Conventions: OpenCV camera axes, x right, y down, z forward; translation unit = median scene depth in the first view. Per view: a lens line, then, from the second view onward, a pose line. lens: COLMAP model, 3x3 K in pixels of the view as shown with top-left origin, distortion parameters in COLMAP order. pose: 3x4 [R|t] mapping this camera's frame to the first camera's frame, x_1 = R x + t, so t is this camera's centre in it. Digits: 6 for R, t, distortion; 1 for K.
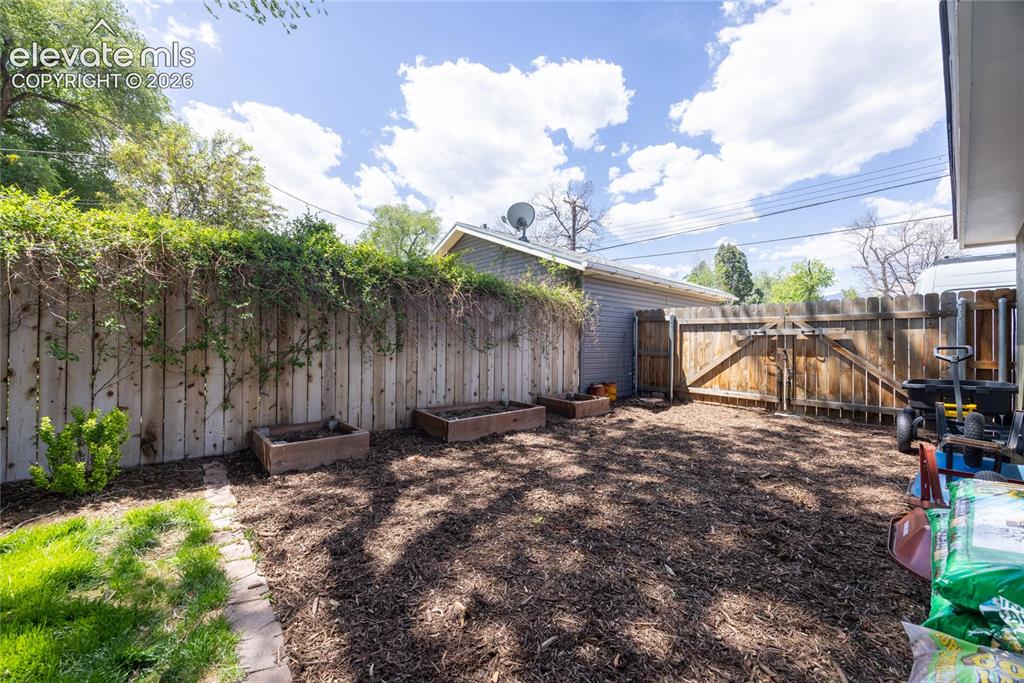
lens RADIAL K [[394.9, 0, 511.4], [0, 394.9, 341.7], [0, 0, 1]] dist [0.002869, 0.000191]
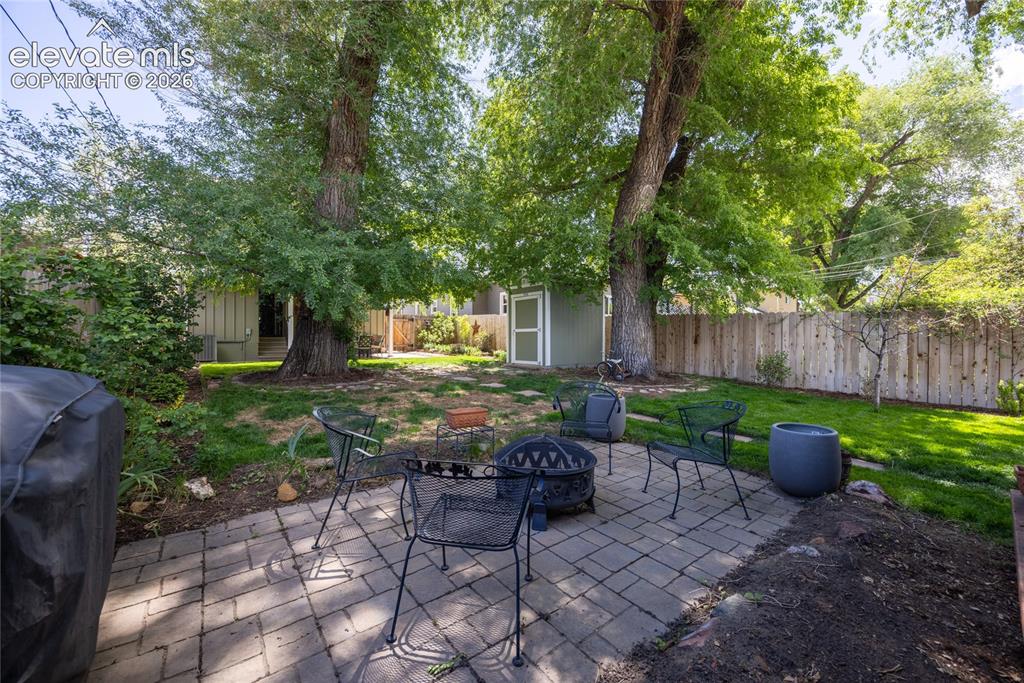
lens RADIAL K [[394.9, 0, 513.3], [0, 394.9, 348.6], [0, 0, 1]] dist [0.002869, 0.000191]
pose [[-0.027913, -0.006000, -0.999592, 1.226588], [-0.006306, 0.999963, -0.005826, 0.020802], [0.999590, 0.006141, -0.027950, -1.720193]]
